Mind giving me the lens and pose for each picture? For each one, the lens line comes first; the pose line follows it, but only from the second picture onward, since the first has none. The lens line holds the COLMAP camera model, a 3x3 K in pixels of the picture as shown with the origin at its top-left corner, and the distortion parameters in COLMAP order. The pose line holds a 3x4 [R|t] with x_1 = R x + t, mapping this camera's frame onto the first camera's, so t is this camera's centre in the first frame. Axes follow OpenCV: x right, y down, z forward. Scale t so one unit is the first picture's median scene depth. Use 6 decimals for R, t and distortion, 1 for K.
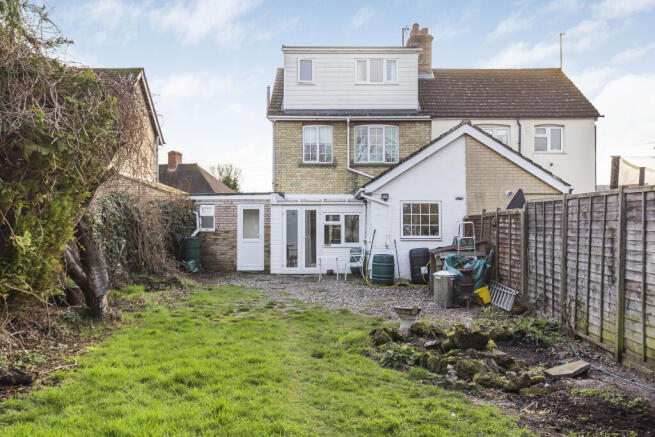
lens RADIAL K [[666.9, 0, 328.5], [0, 666.9, 217.3], [0, 0, 1]] dist [-0.002967, 0.000000]
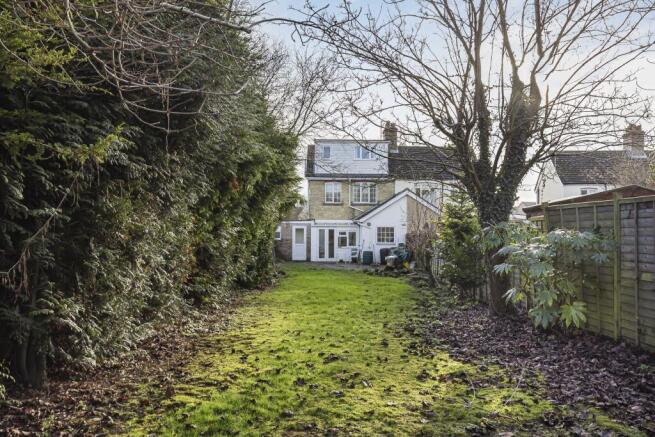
lens RADIAL K [[666.9, 0, 326.8], [0, 666.9, 220.4], [0, 0, 1]] dist [-0.002967, 0.000000]
pose [[0.999868, 0.007272, 0.014519, -0.069712], [-0.007126, 0.999924, -0.010093, -0.017167], [-0.014591, 0.009988, 0.999844, -0.980228]]
